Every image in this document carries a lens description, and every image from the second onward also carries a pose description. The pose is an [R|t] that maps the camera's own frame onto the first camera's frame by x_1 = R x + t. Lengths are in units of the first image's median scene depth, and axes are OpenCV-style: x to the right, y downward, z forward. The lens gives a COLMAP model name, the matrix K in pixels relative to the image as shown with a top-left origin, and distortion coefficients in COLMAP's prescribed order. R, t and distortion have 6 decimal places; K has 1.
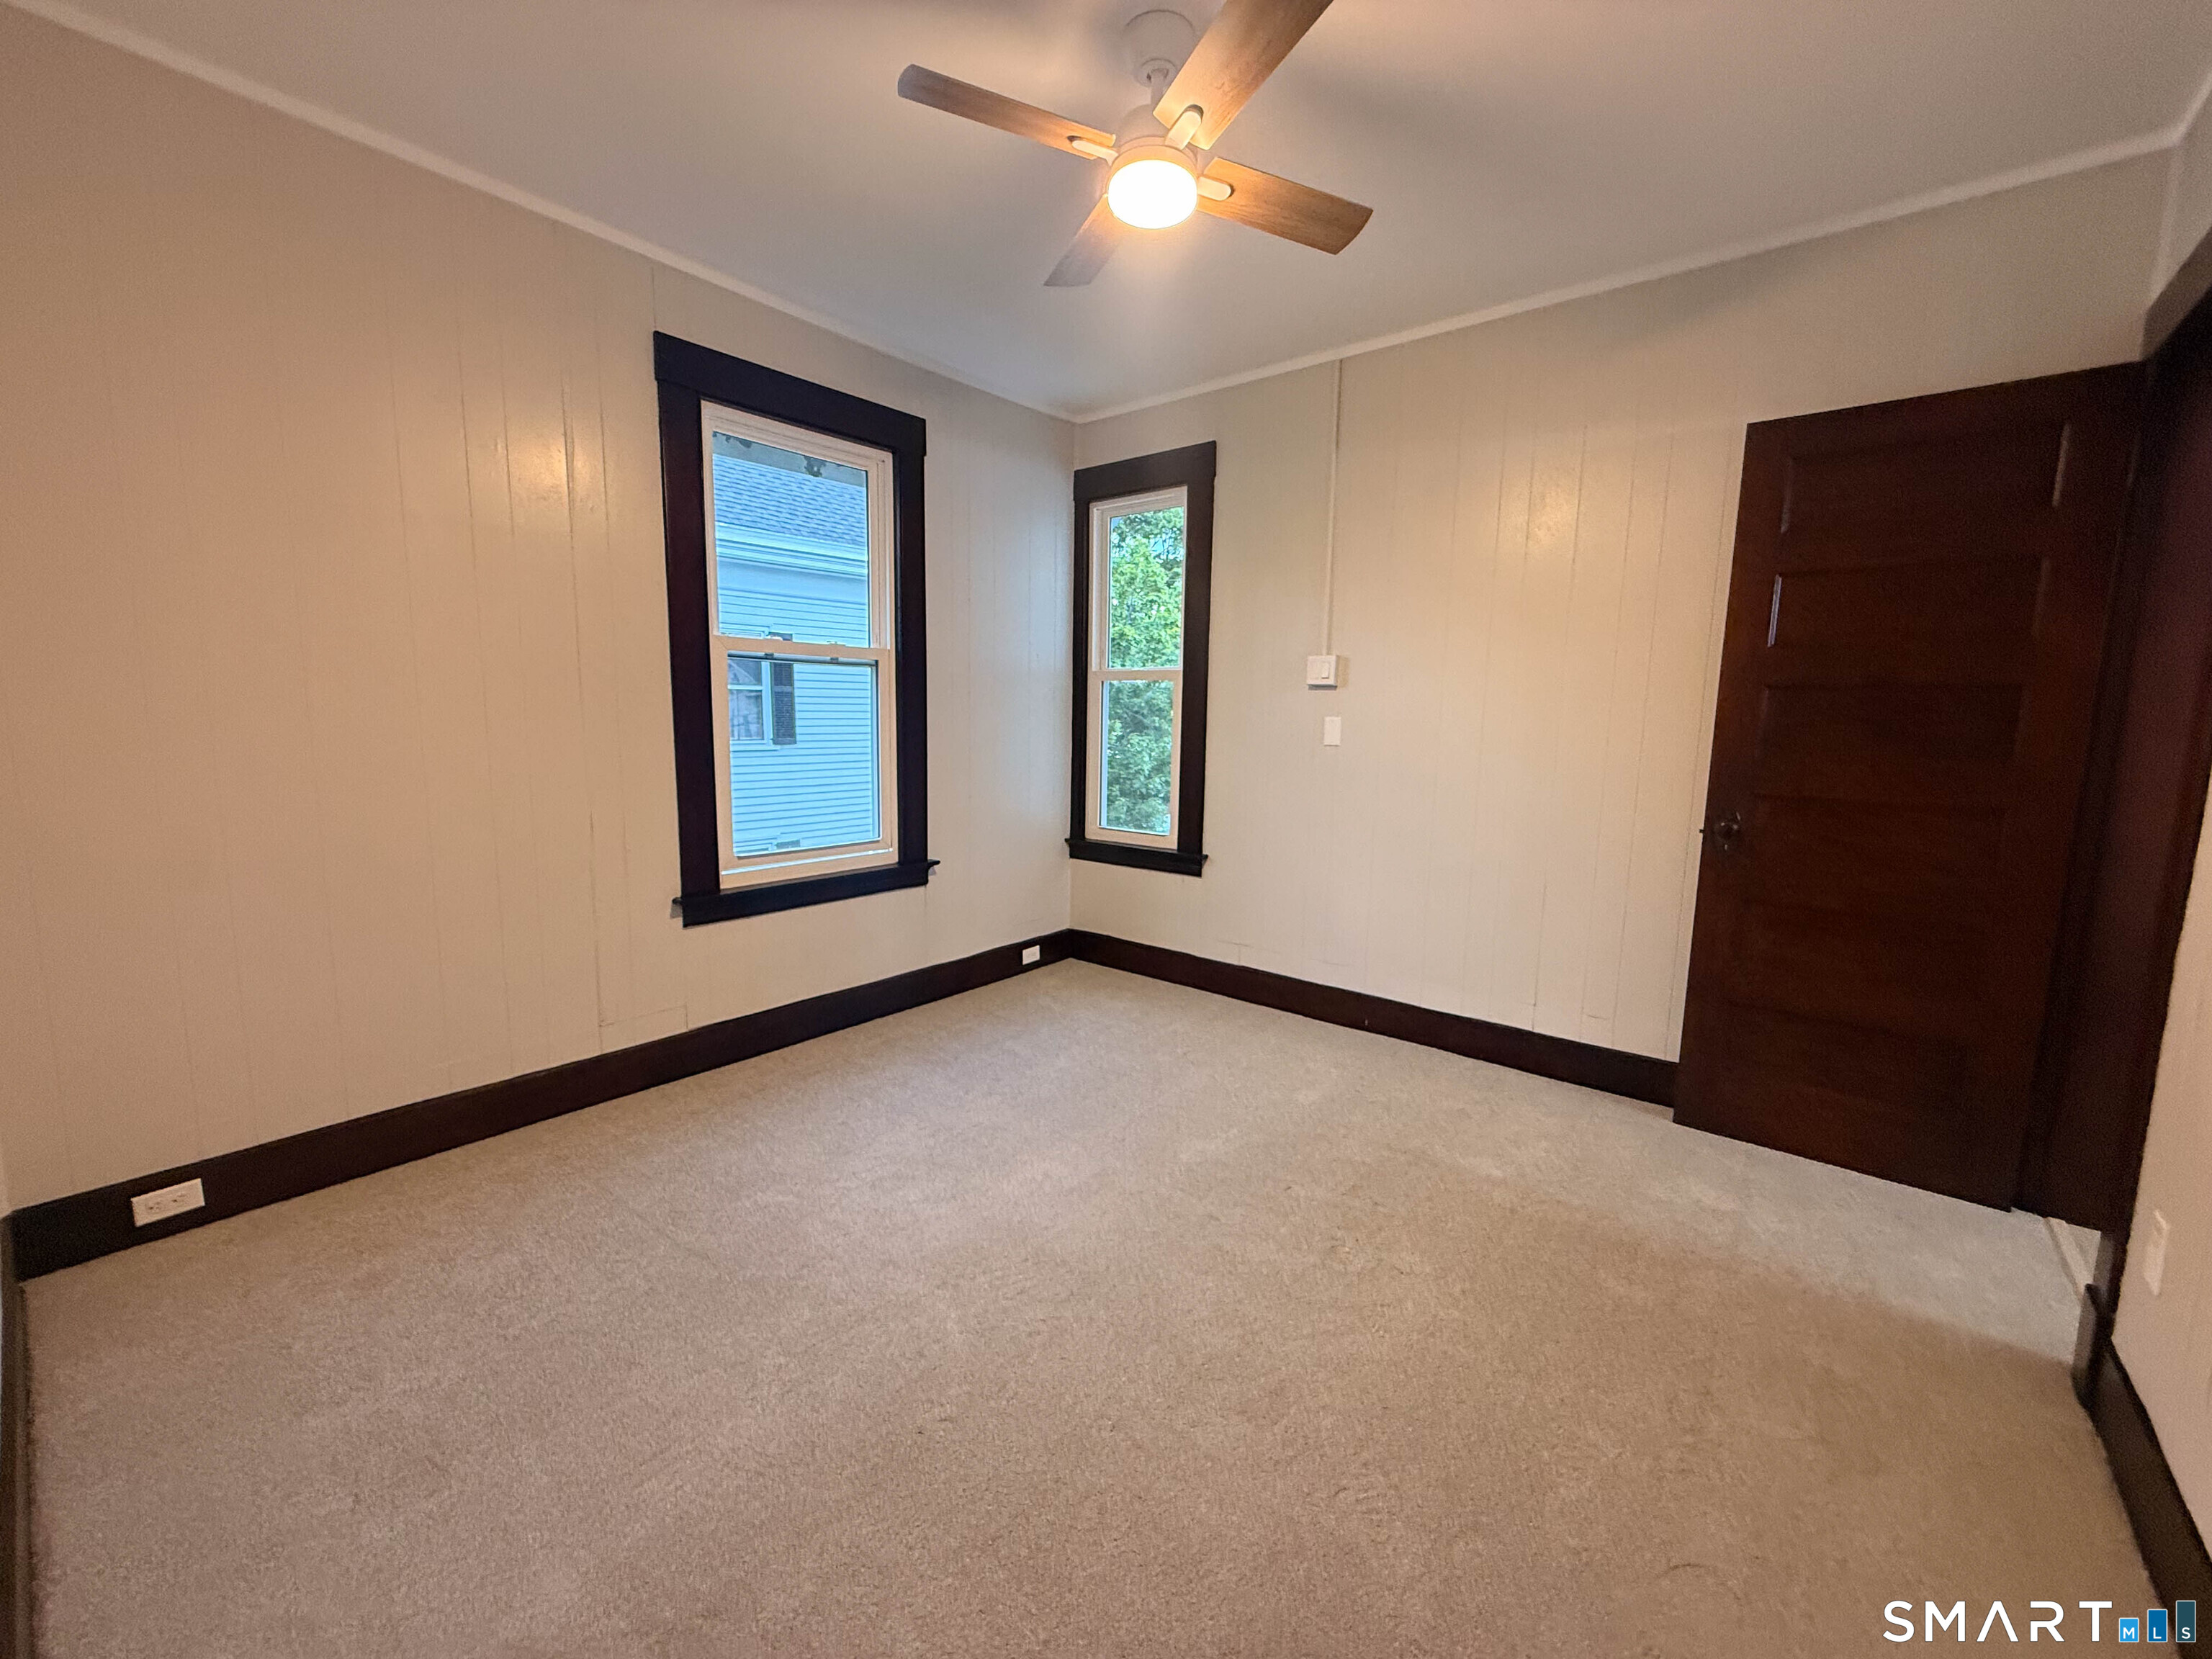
lens RADIAL K [[896.4, 0, 1094.0], [0, 896.4, 836.8], [0, 0, 1]] dist [-0.001855, 0.000002]
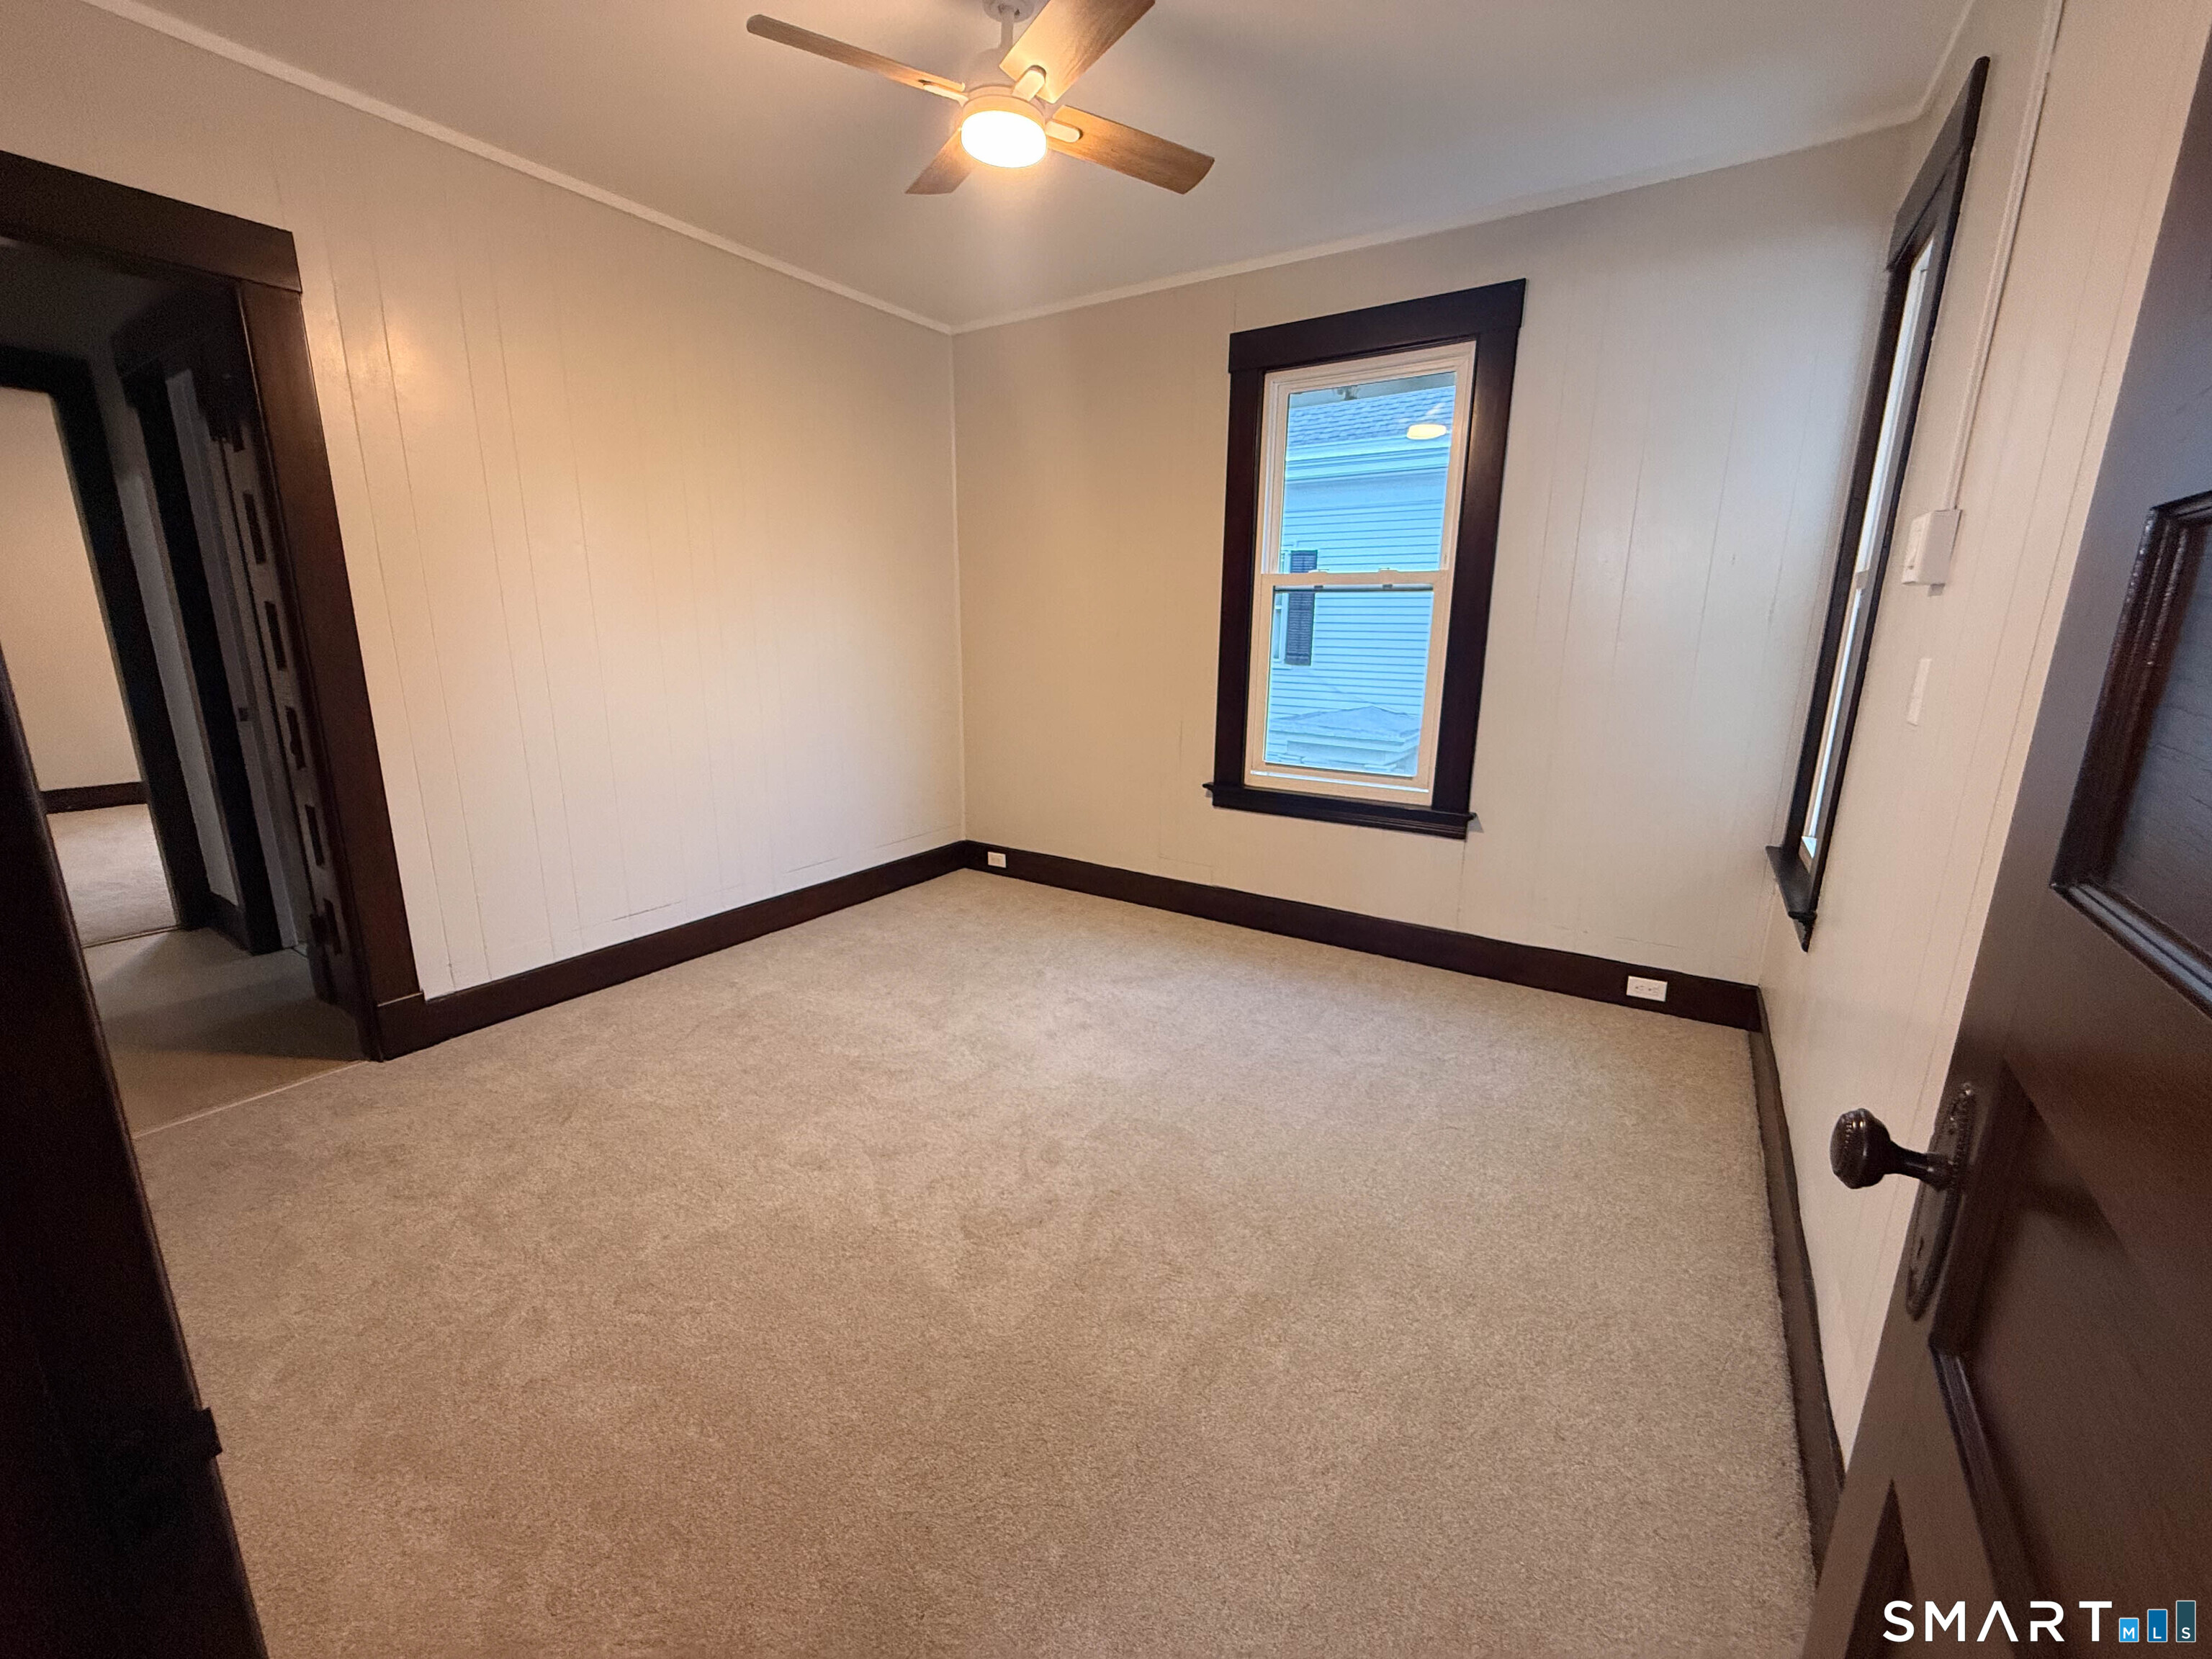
lens RADIAL K [[880.0, 0, 1095.3], [0, 880.0, 831.5], [0, 0, 1]] dist [0.012139, 0.000017]
pose [[0.098920, 0.210110, -0.972661, 0.737117], [-0.149568, 0.969490, 0.194214, -0.081131], [0.983791, 0.126268, 0.127327, 0.634192]]
